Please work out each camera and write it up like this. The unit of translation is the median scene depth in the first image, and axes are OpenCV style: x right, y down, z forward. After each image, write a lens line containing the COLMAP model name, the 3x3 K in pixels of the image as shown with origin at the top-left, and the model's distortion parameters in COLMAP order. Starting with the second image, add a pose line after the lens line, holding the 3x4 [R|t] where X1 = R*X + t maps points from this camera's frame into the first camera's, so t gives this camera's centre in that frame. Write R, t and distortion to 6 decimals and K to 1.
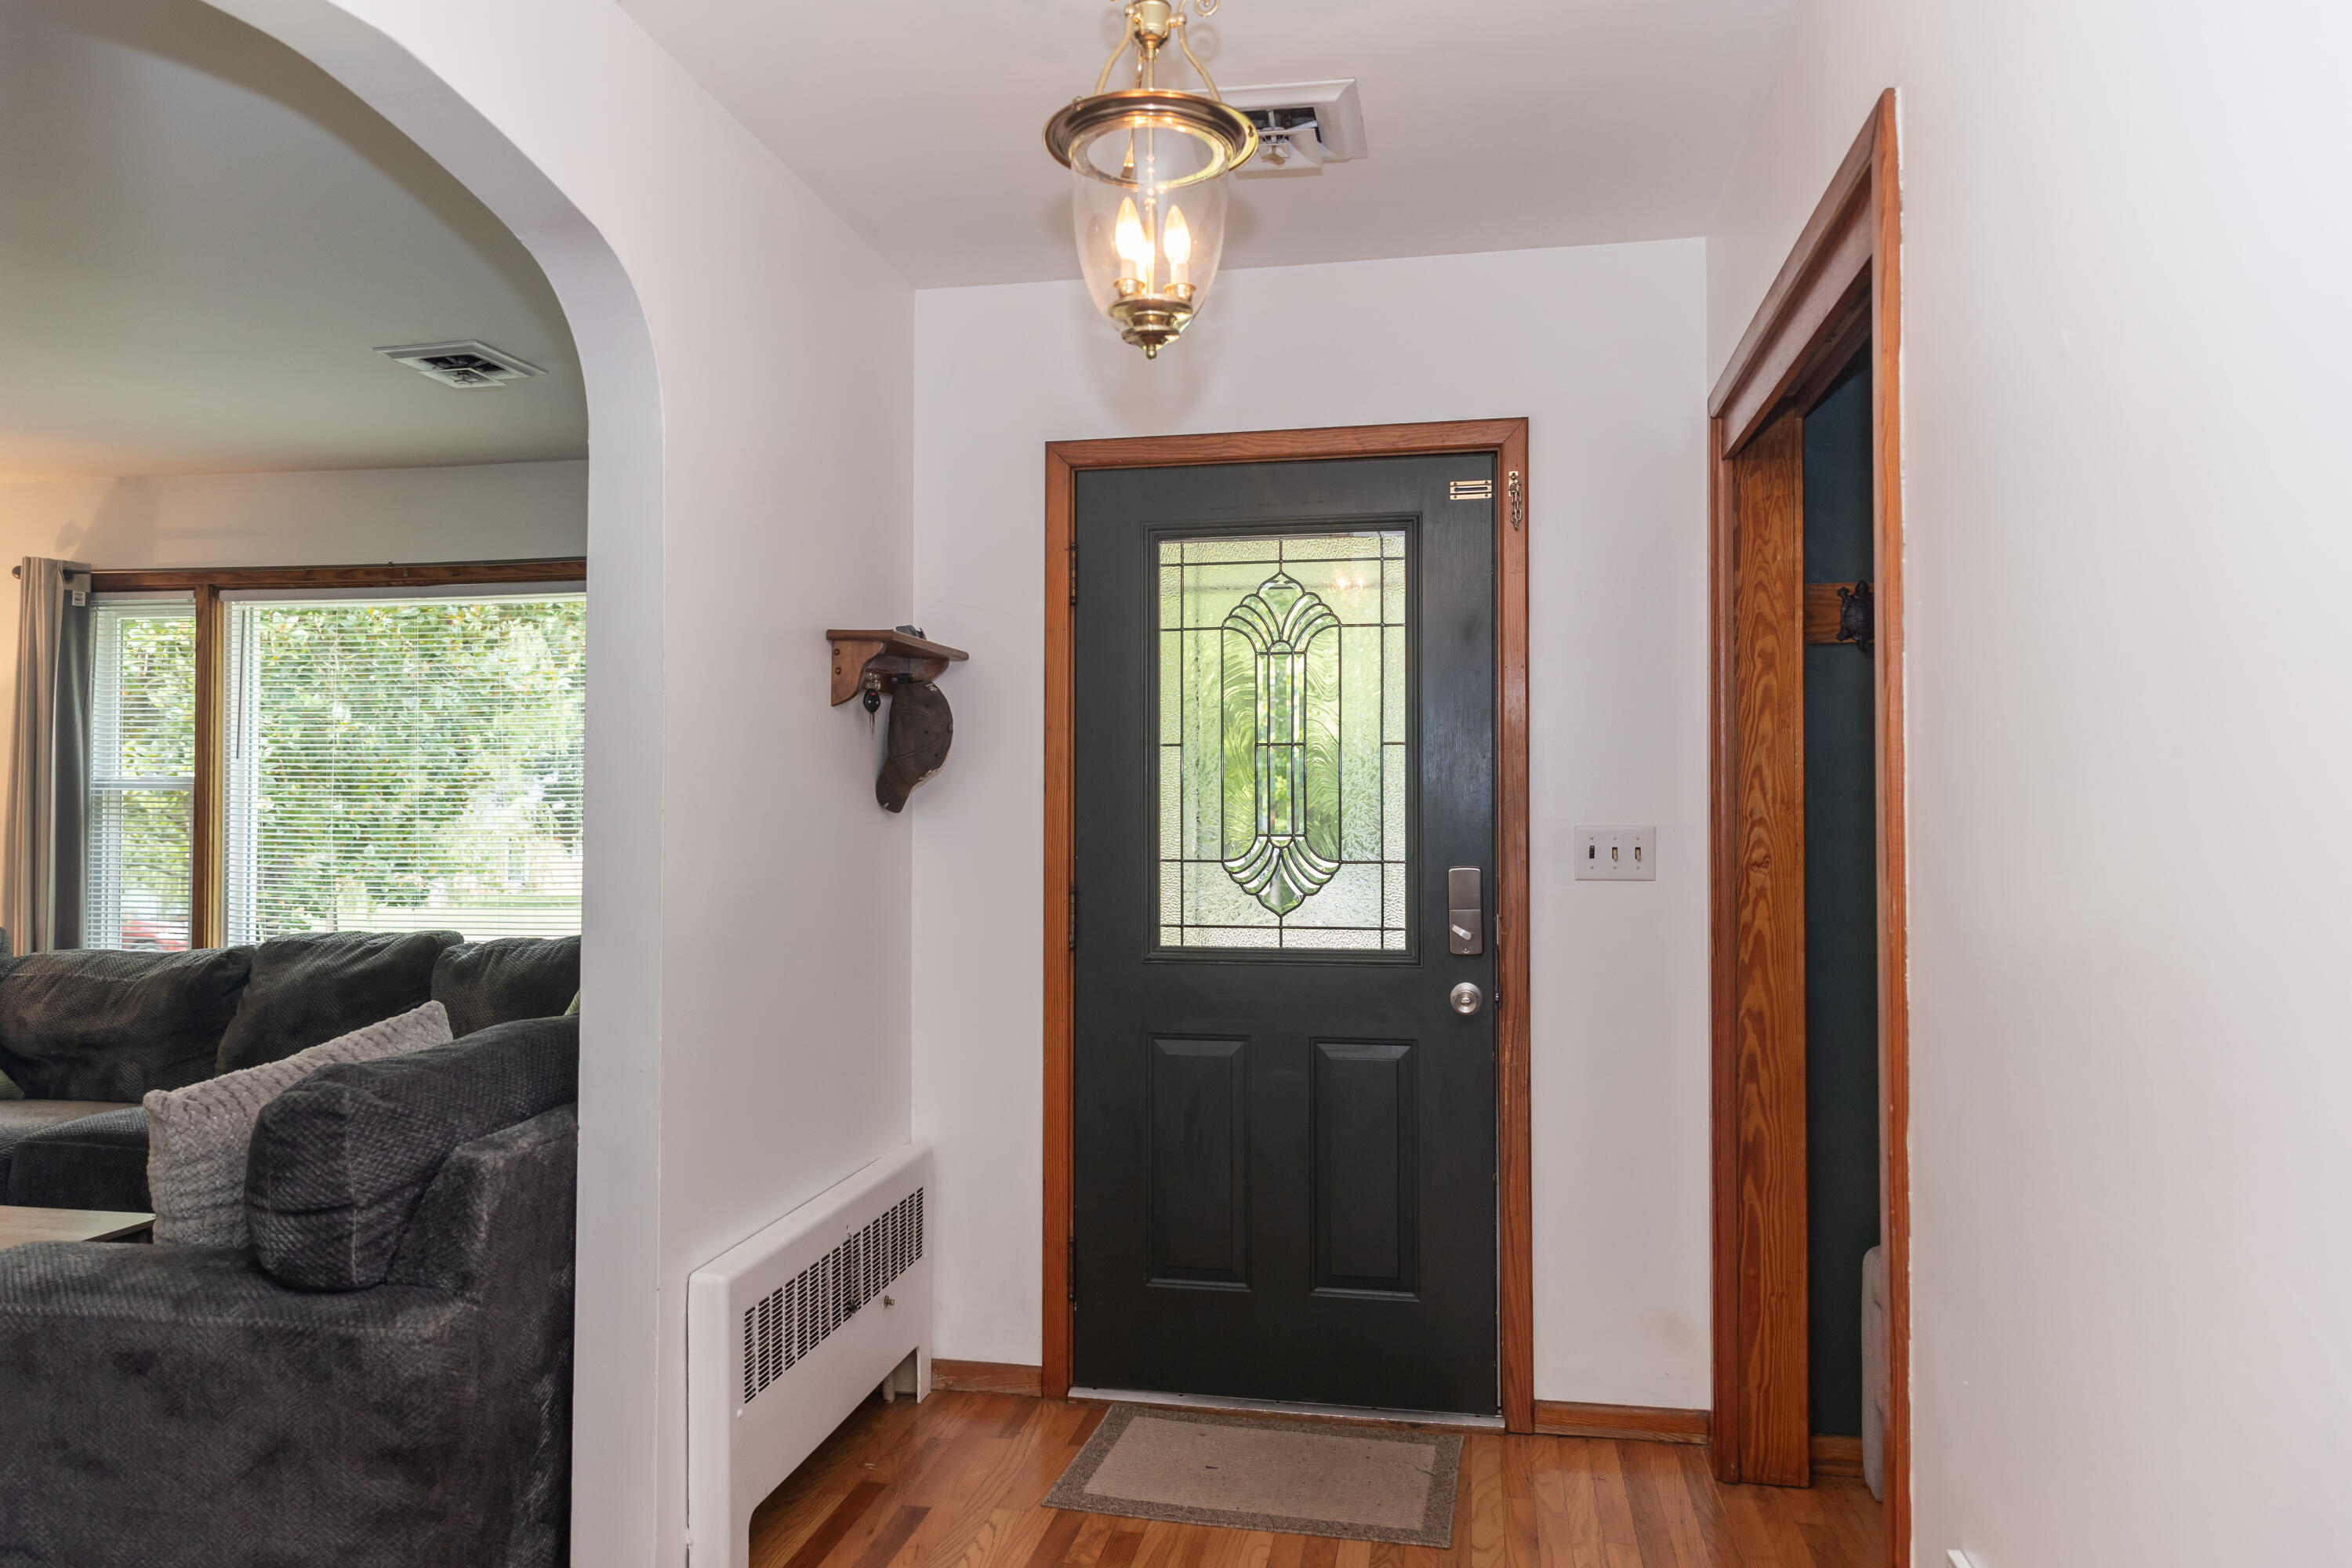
lens RADIAL K [[1560.1, 0, 1188.2], [0, 1560.1, 776.7], [0, 0, 1]] dist [0.012815, 0.000495]
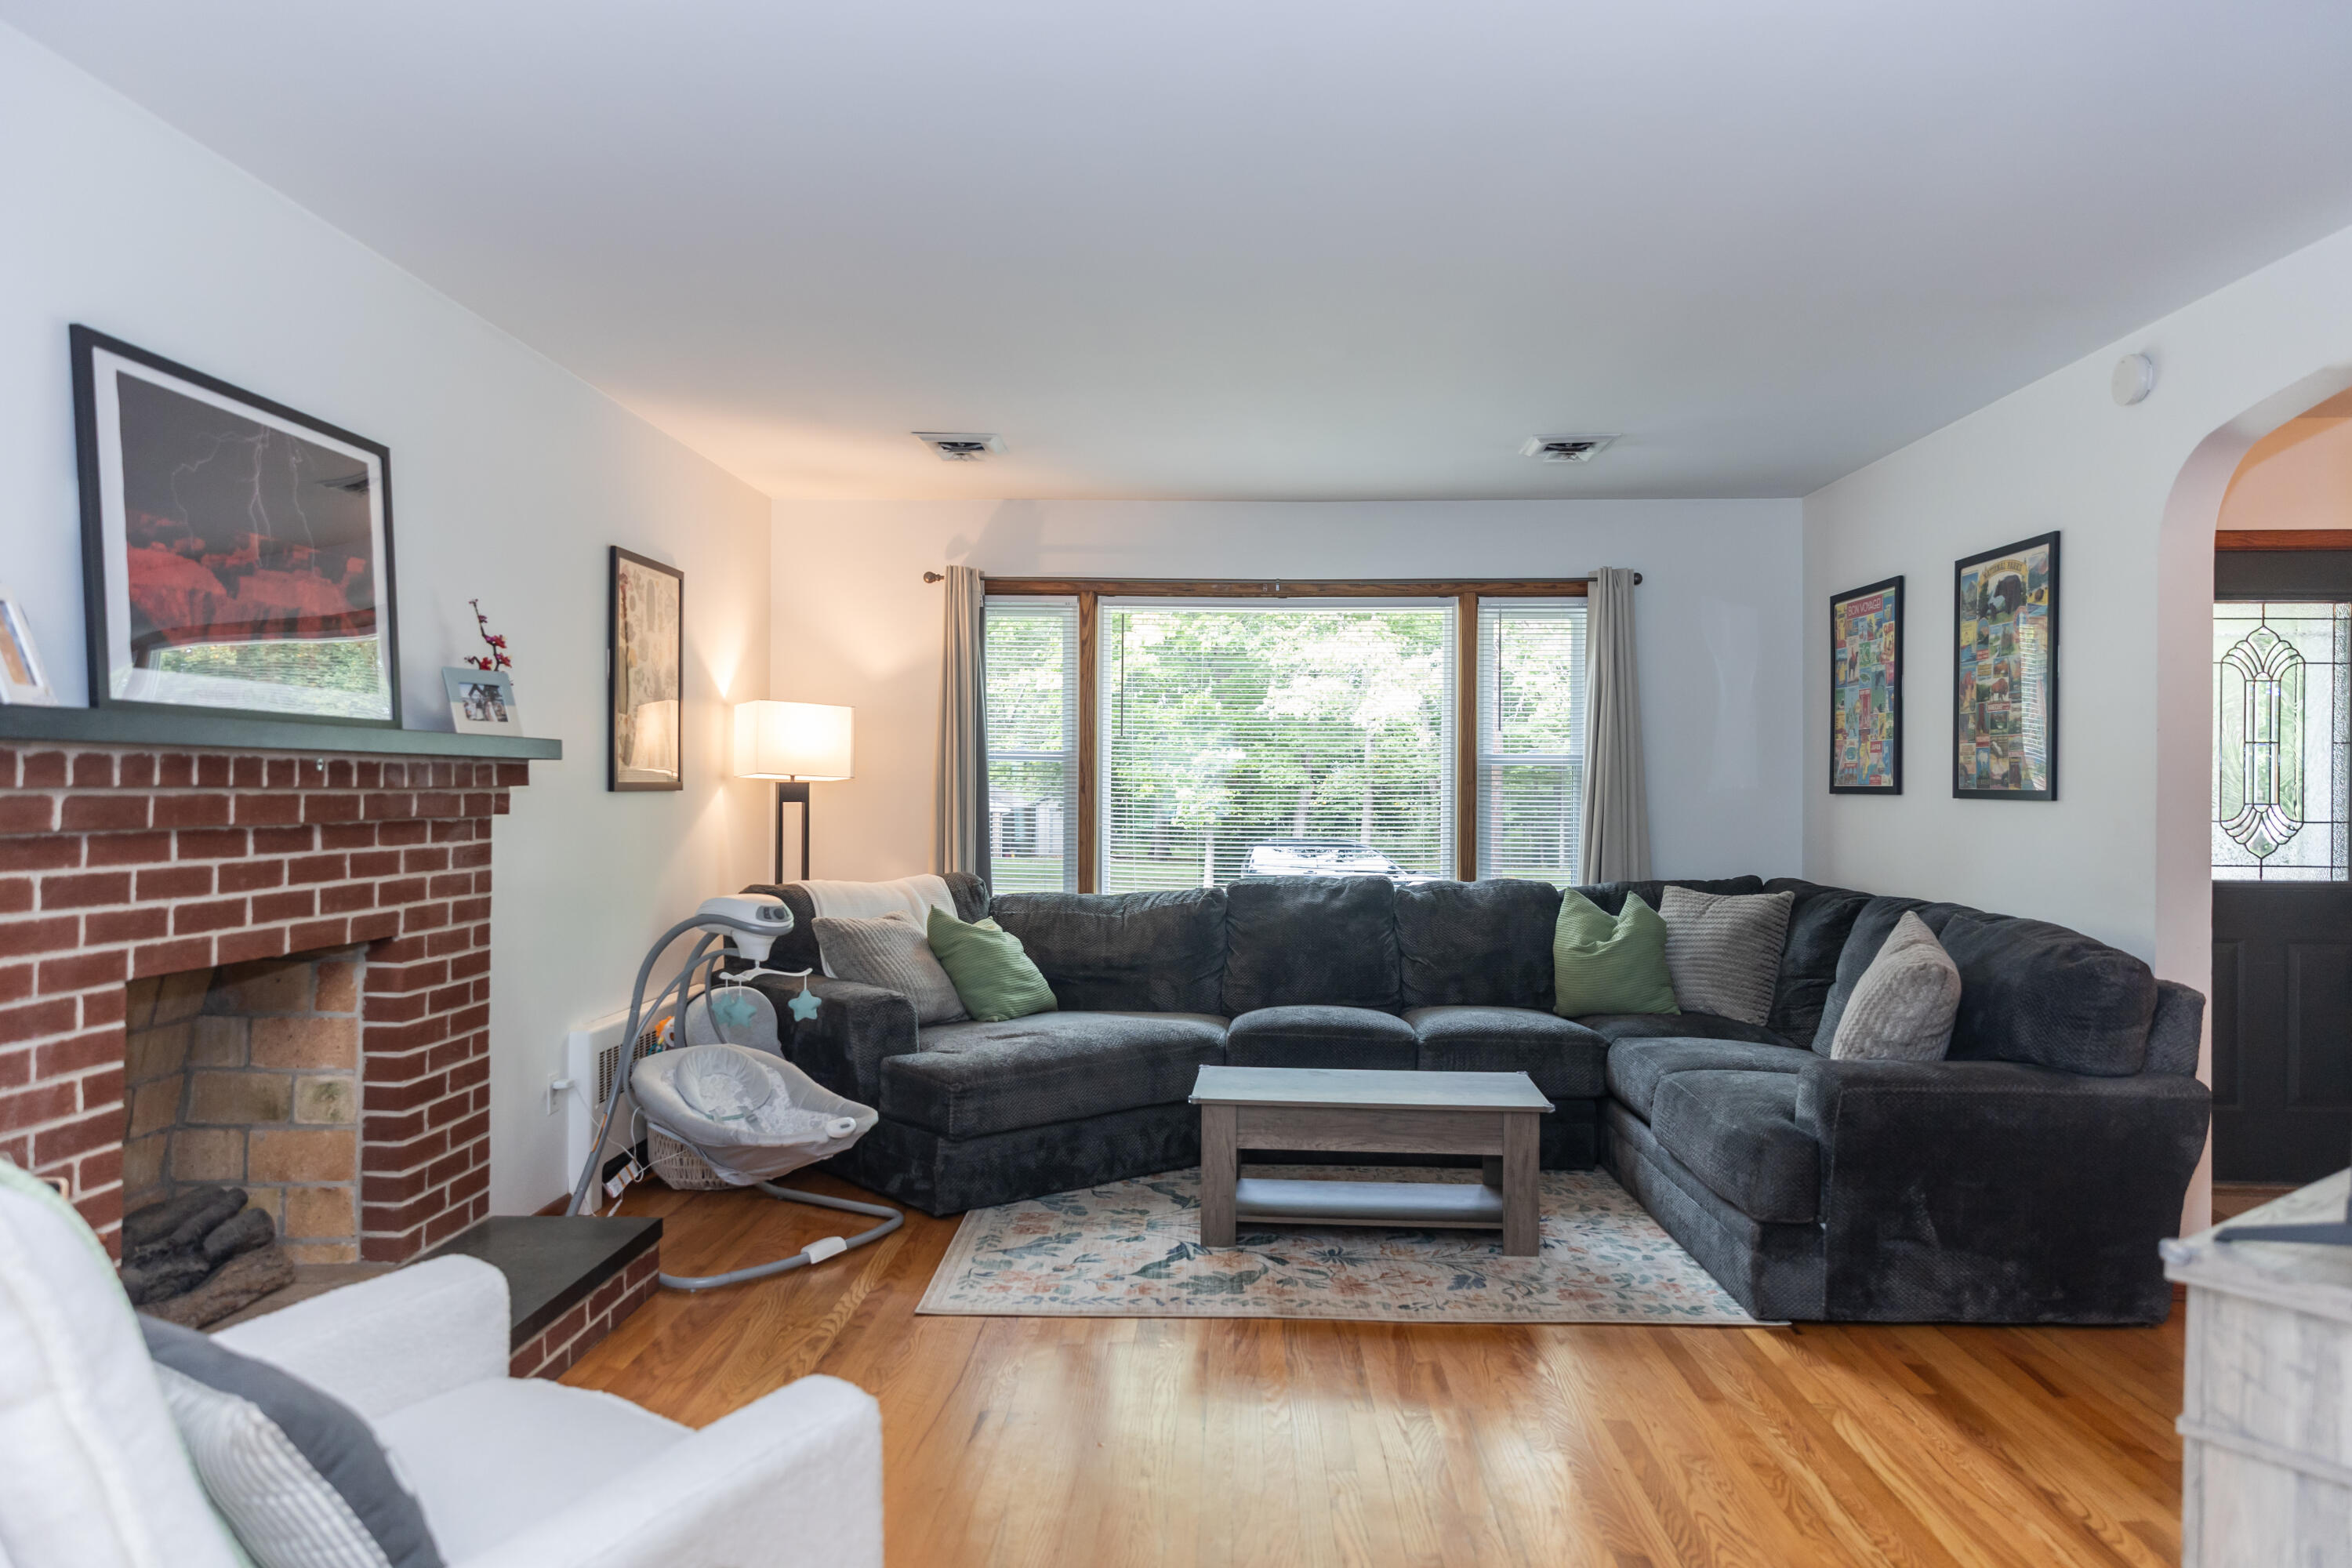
lens RADIAL K [[1560.1, 0, 1185.2], [0, 1560.1, 784.5], [0, 0, 1]] dist [0.012815, 0.000495]
pose [[0.989063, 0.007142, 0.147324, -0.803759], [-0.010723, 0.999666, 0.023530, -0.003597], [-0.147106, -0.024853, 0.988808, -0.220521]]
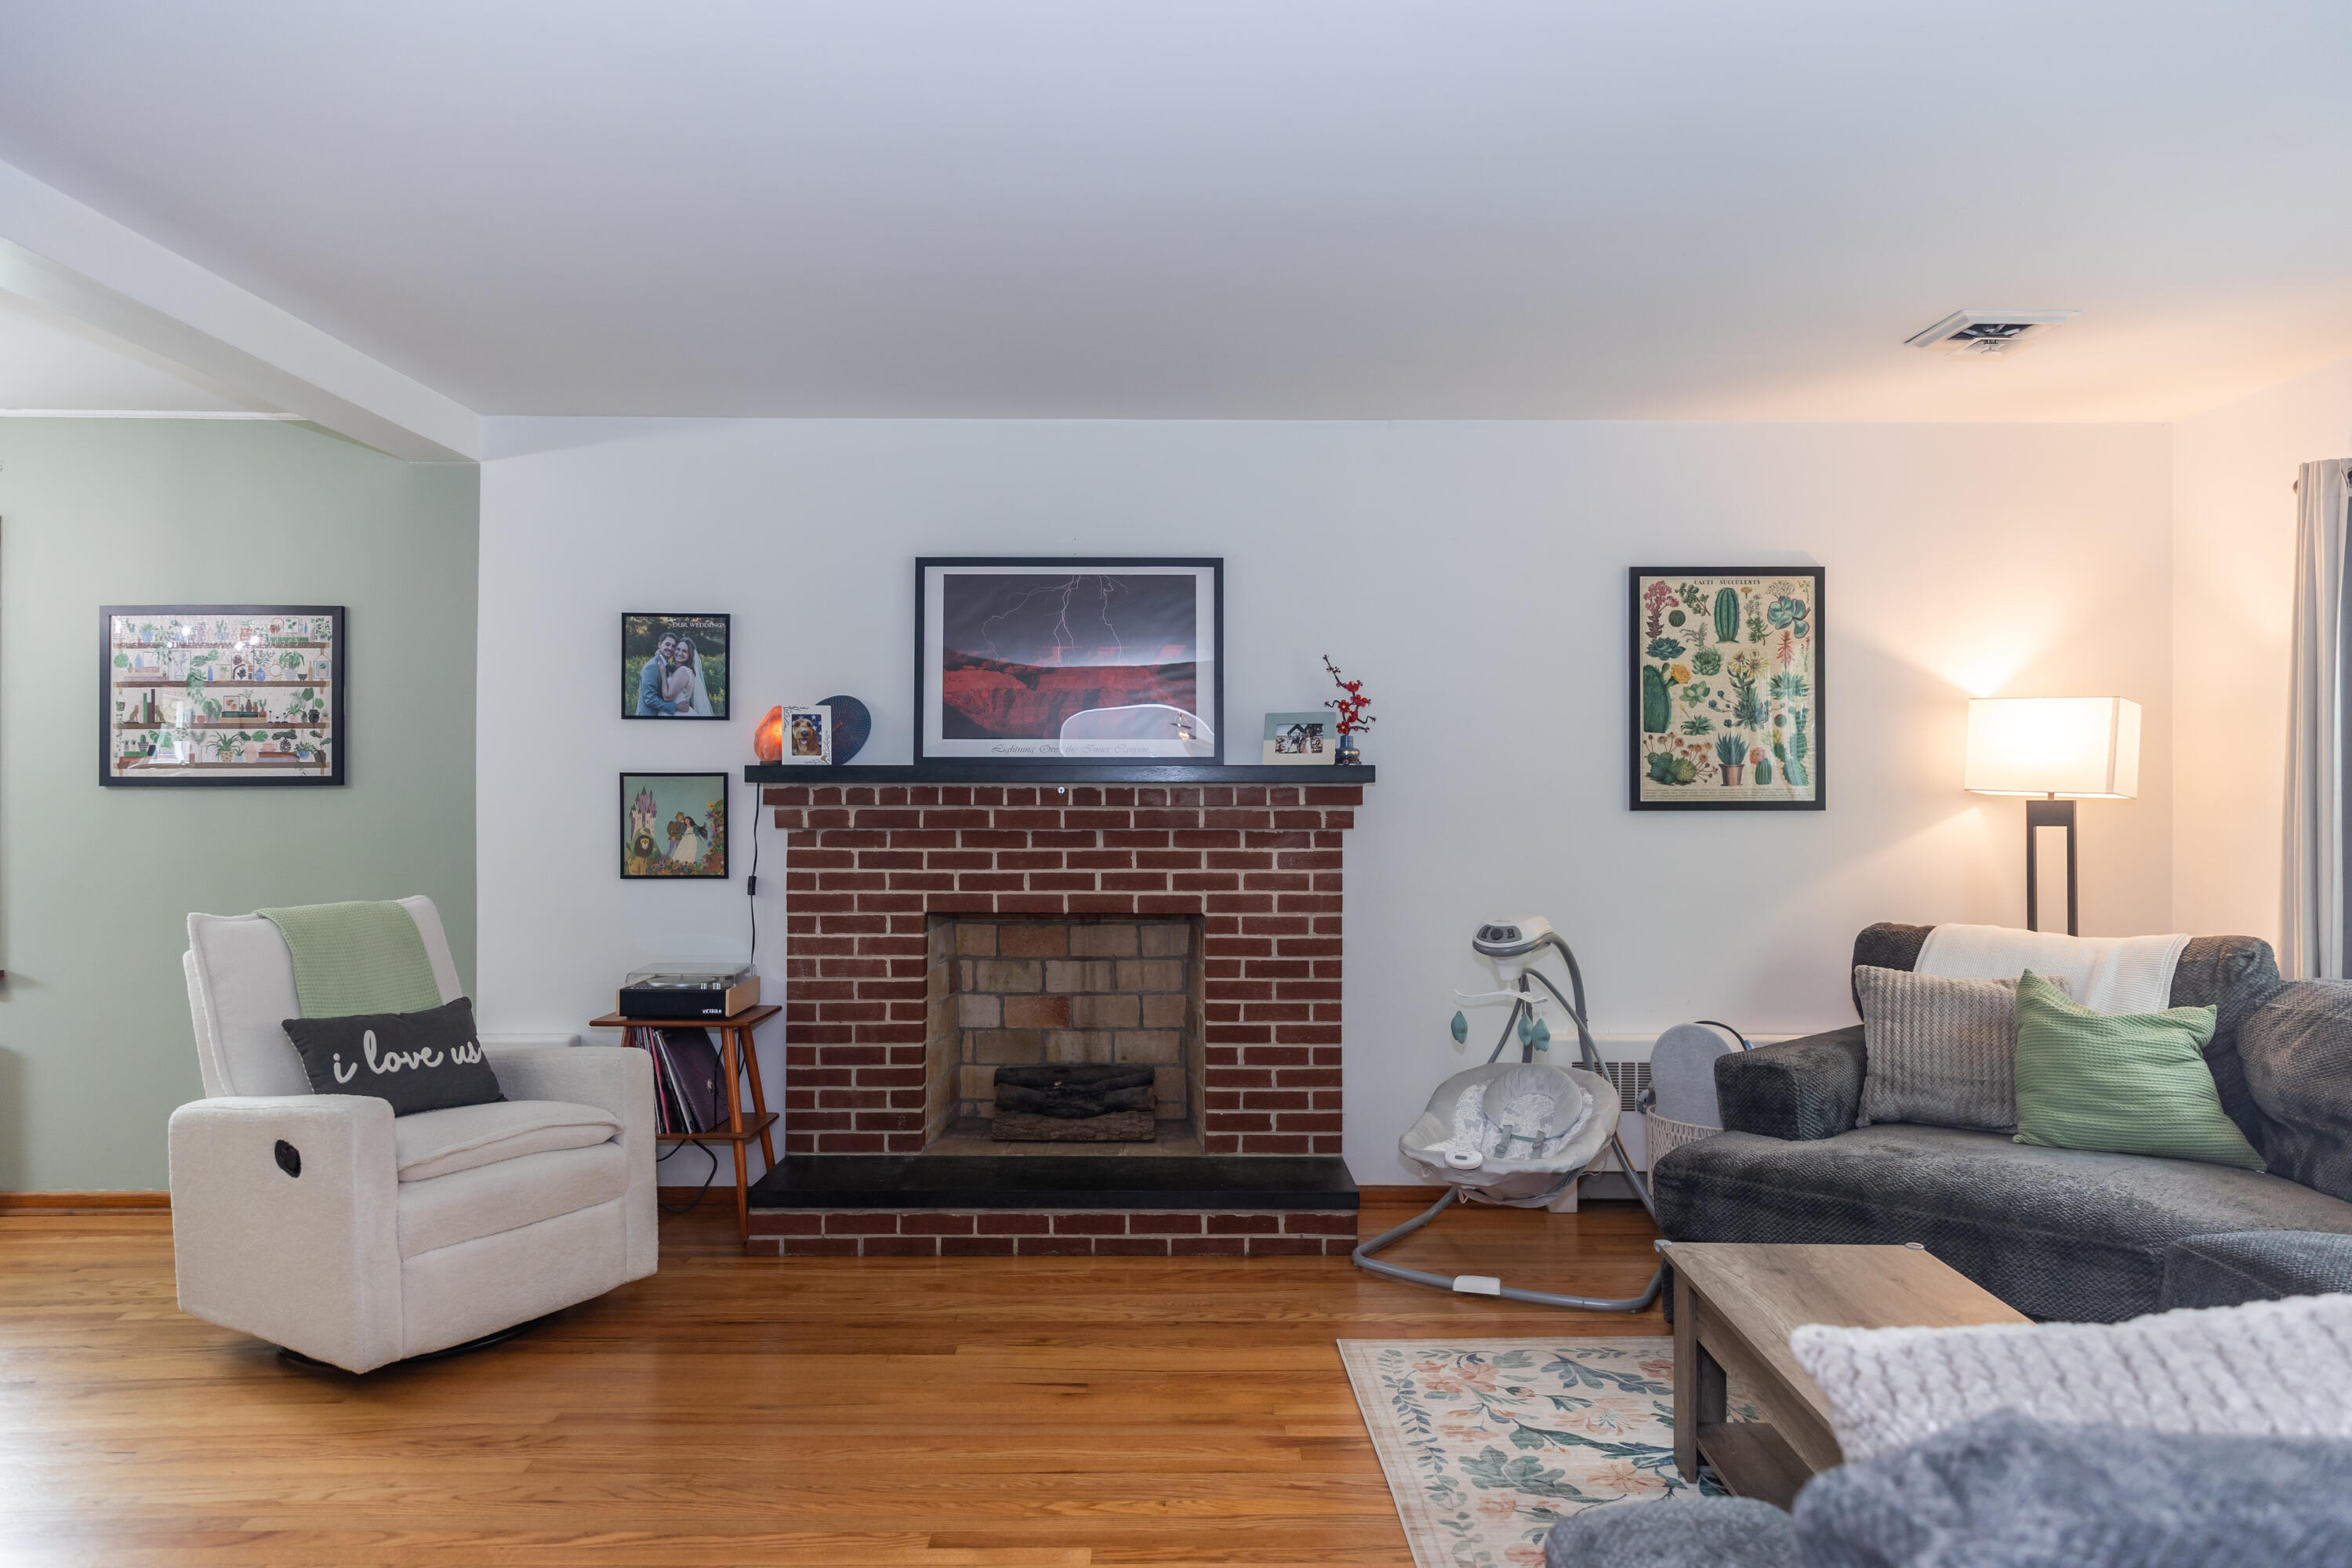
lens RADIAL K [[1560.1, 0, 1188.4], [0, 1560.1, 790.2], [0, 0, 1]] dist [0.012815, 0.000495]
pose [[0.190157, -0.006551, -0.981732, -0.094471], [0.023532, 0.999721, -0.002113, 0.010350], [0.981472, -0.022701, 0.190259, 0.343916]]
